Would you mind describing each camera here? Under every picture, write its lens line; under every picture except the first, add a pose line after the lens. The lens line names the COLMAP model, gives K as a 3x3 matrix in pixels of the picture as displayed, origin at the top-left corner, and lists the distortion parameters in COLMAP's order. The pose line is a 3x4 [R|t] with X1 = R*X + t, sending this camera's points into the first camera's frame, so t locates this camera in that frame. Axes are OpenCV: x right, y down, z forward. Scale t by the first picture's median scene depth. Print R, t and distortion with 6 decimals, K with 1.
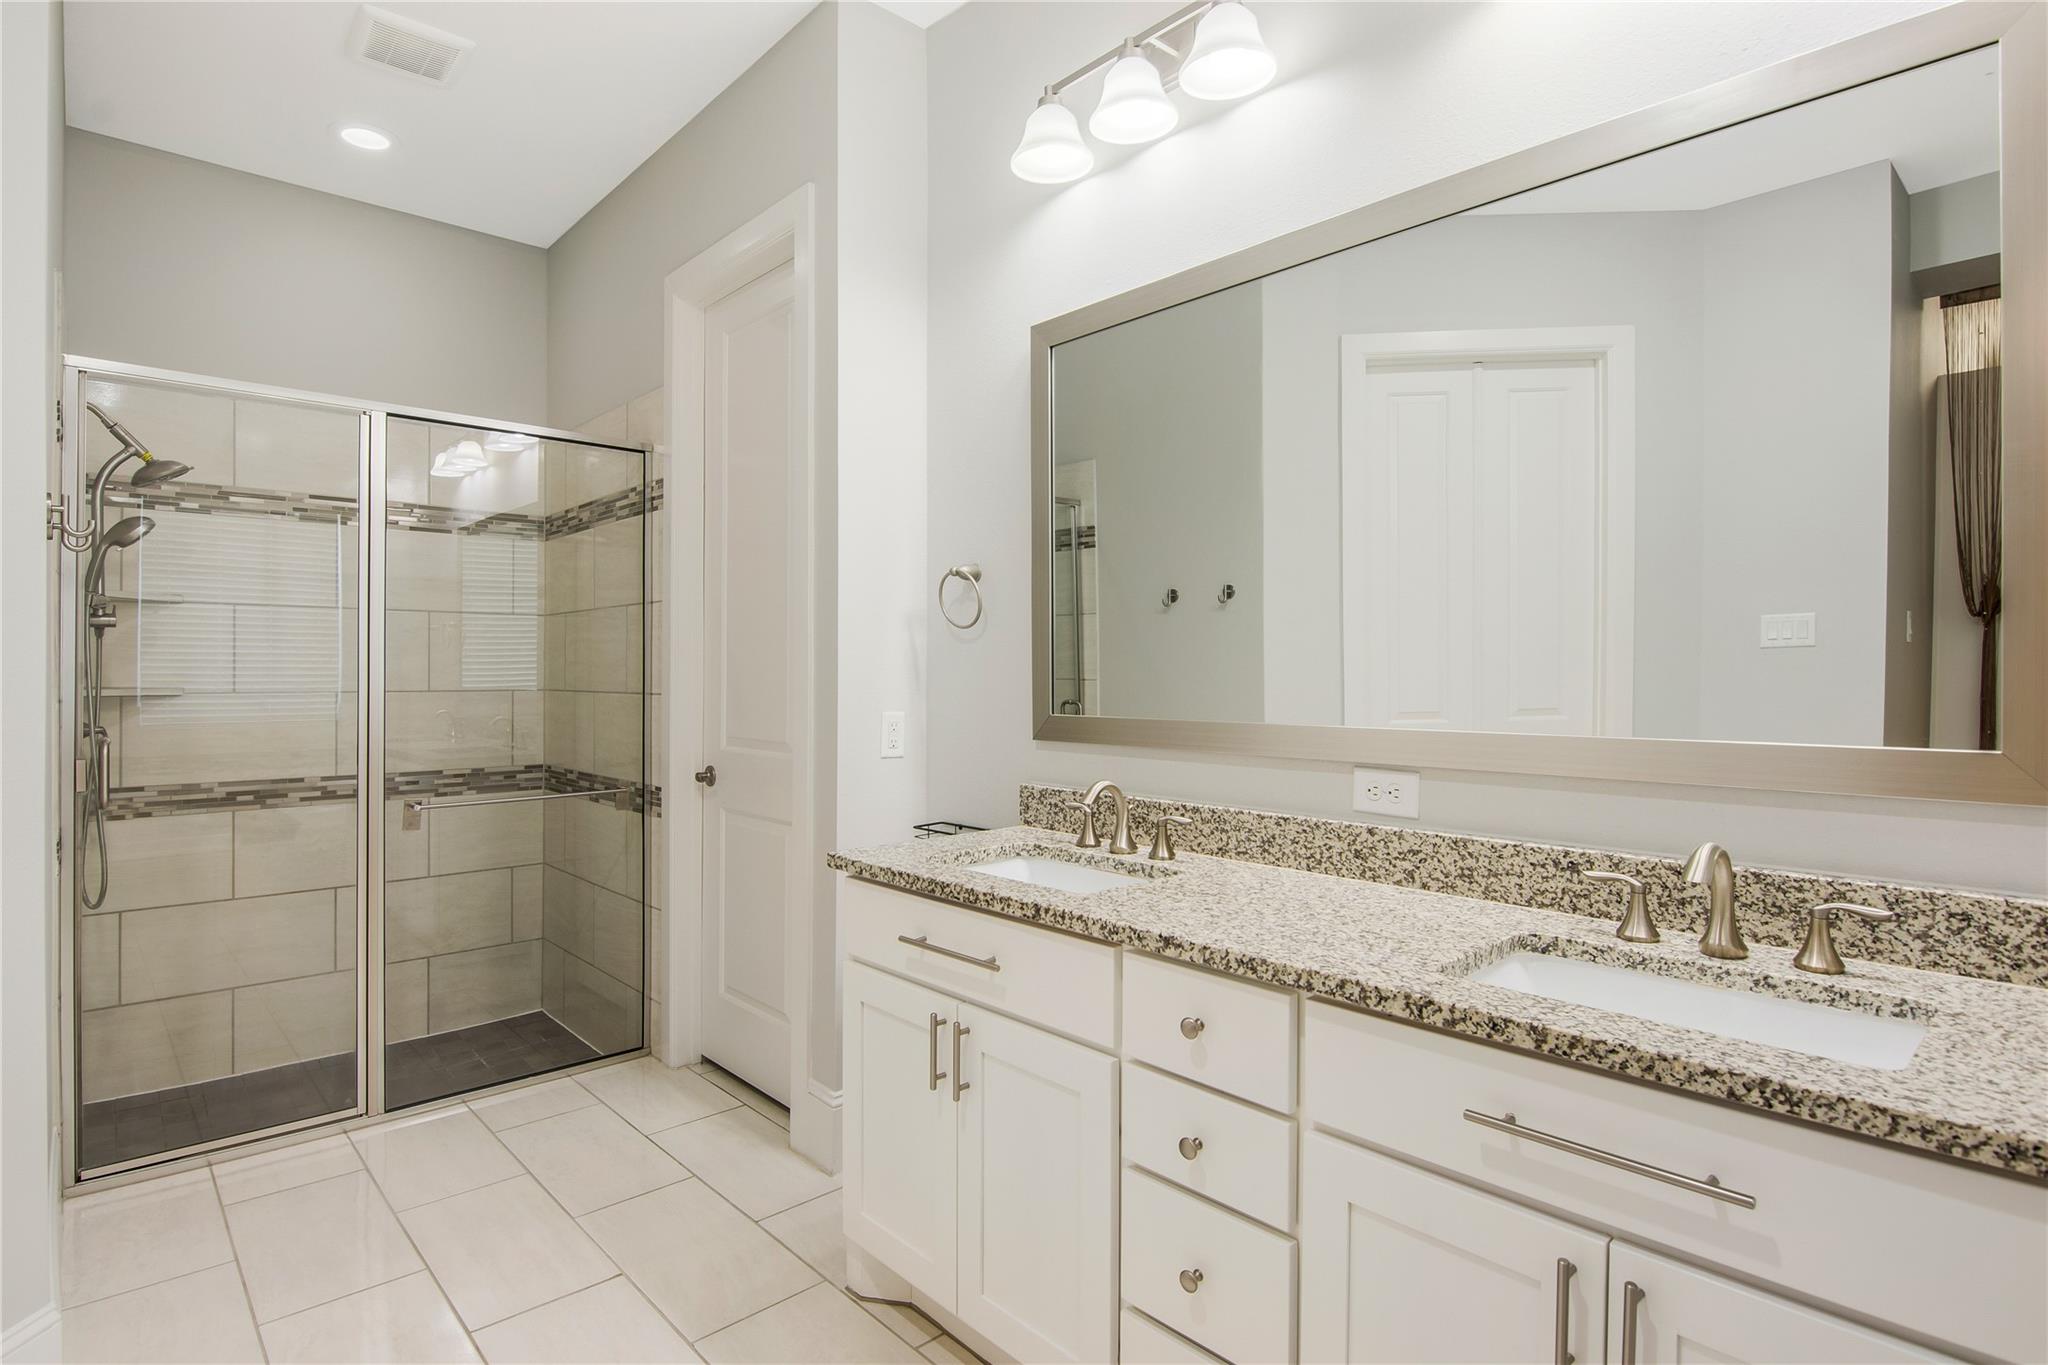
lens RADIAL K [[1045.1, 0, 1018.1], [0, 1045.1, 676.5], [0, 0, 1]] dist [-0.005898, -0.002997]
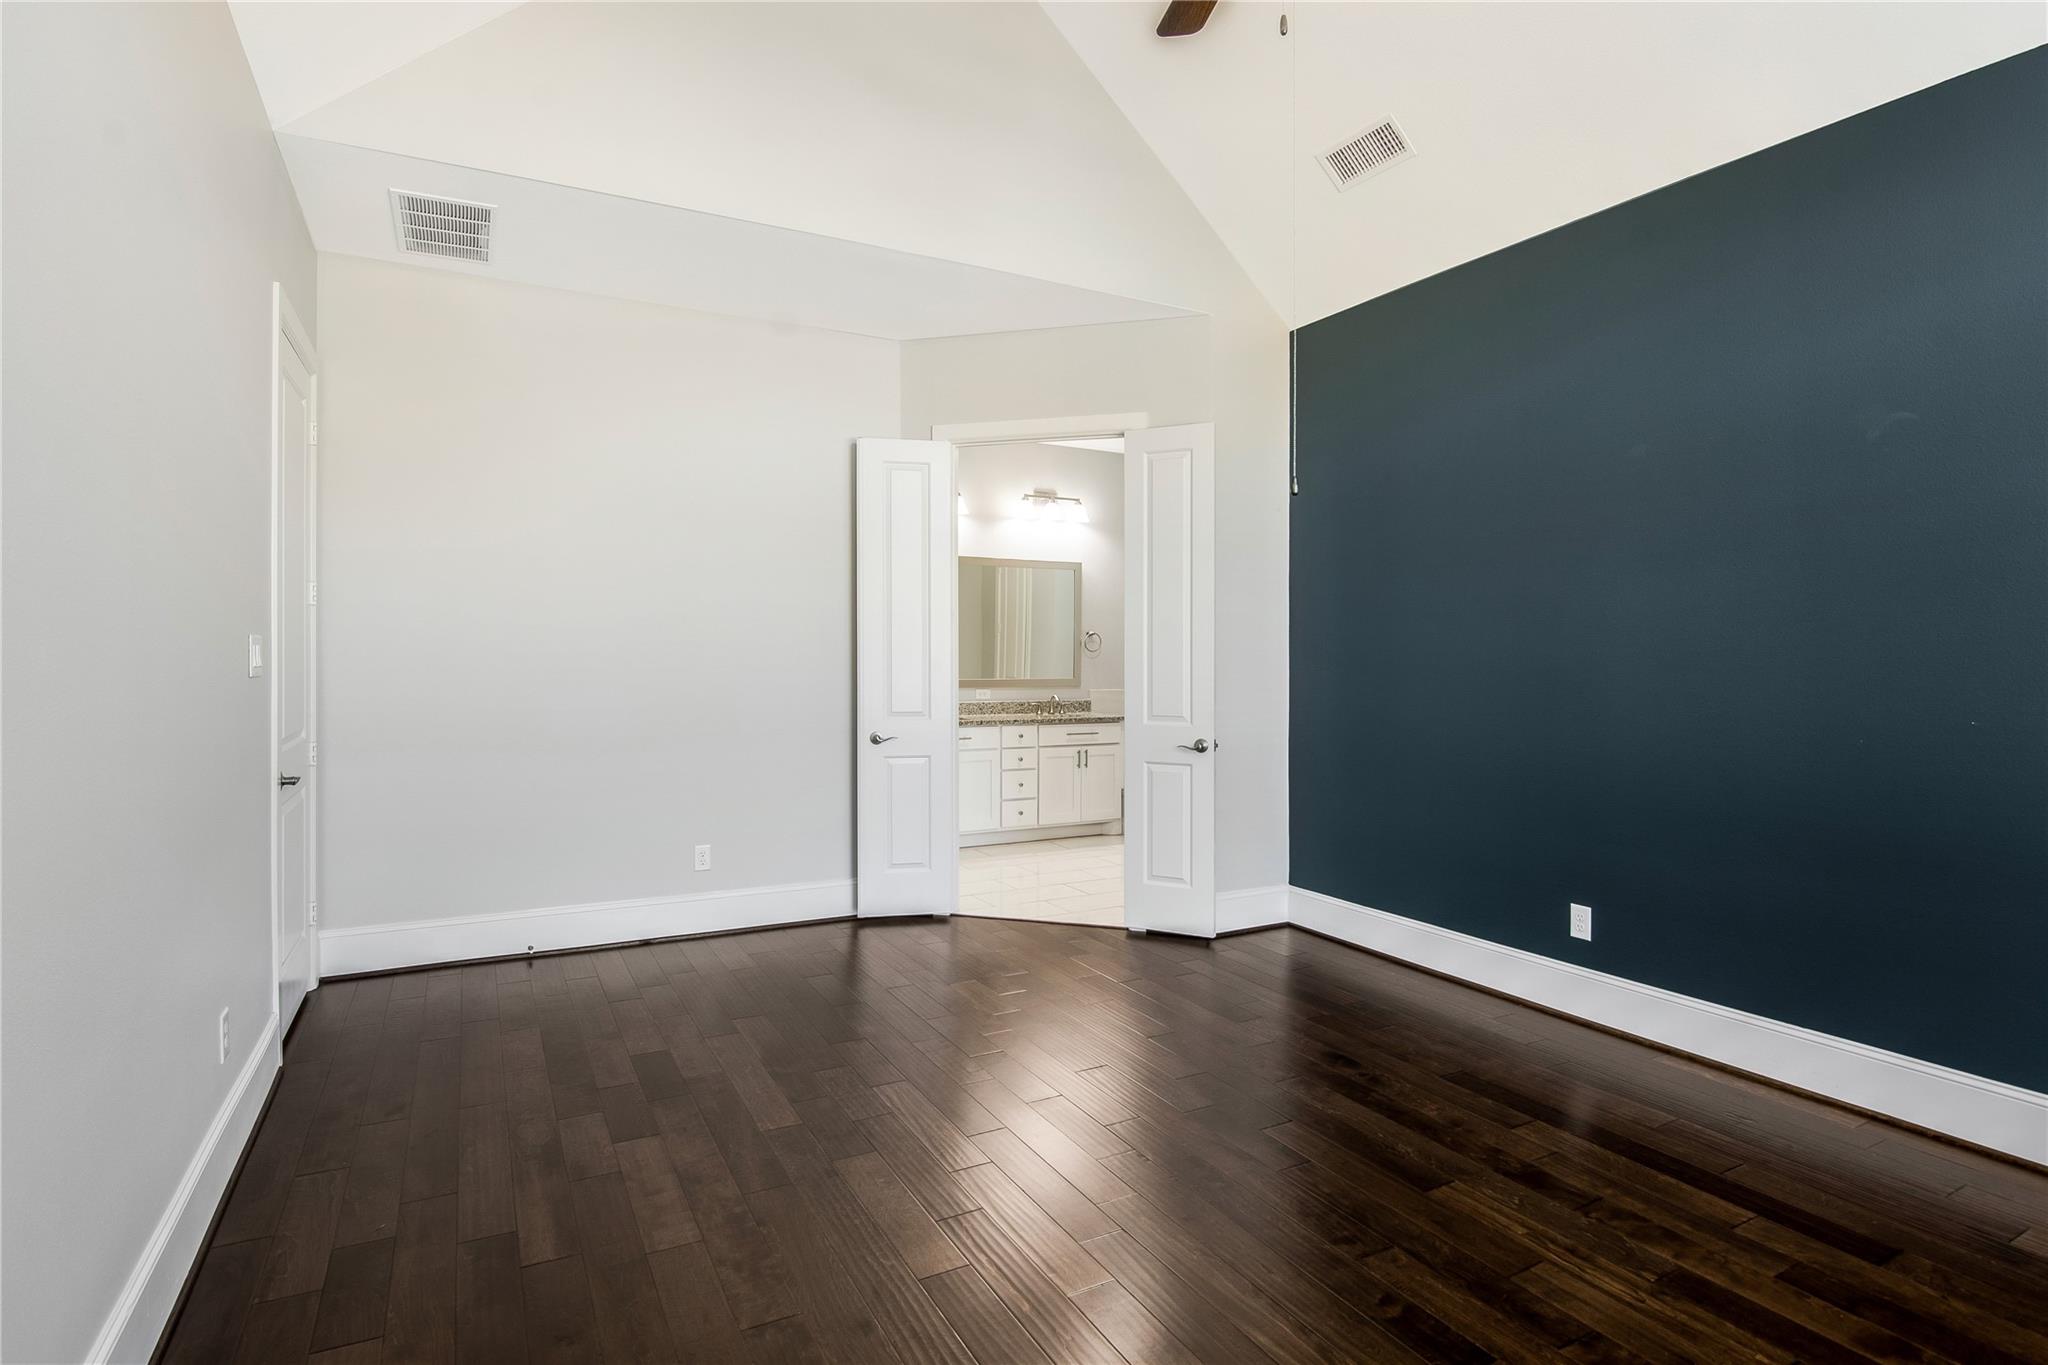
lens RADIAL K [[1045.1, 0, 1015.0], [0, 1045.1, 675.1], [0, 0, 1]] dist [-0.005898, -0.002997]
pose [[0.238498, -0.018491, 0.970967, -4.050591], [0.001864, 0.999826, 0.018582, -0.051895], [-0.971141, -0.002622, 0.238491, -0.165954]]
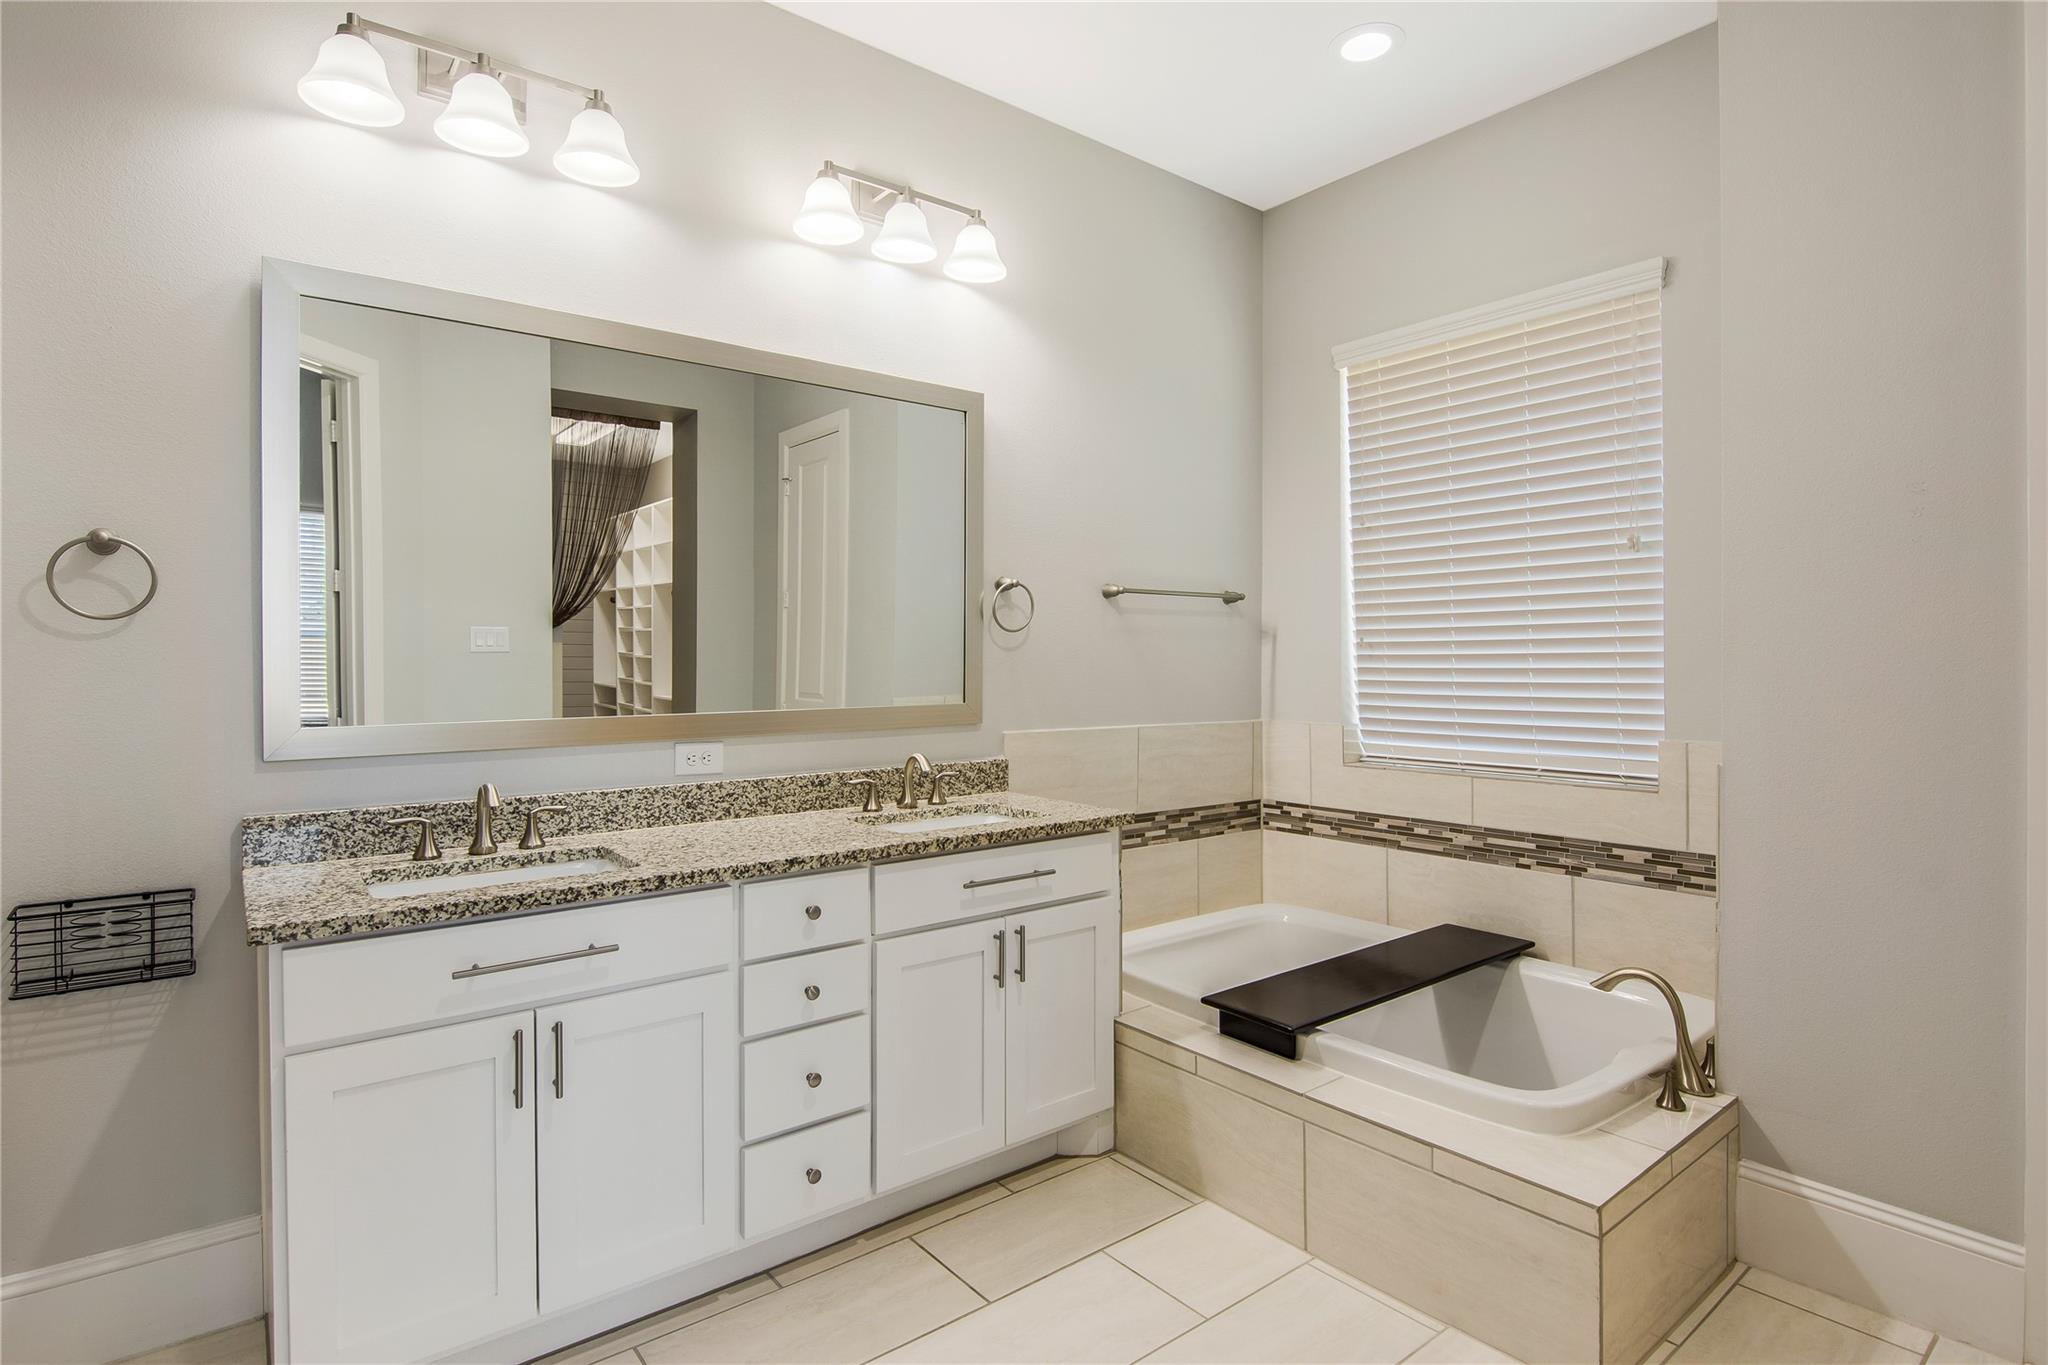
lens RADIAL K [[1045.1, 0, 1033.7], [0, 1045.1, 668.4], [0, 0, 1]] dist [-0.005898, -0.002997]
pose [[0.051745, -0.010093, 0.998609, -1.098201], [0.005761, 0.999935, 0.009808, -0.023056], [-0.998644, 0.005246, 0.051800, 0.506904]]
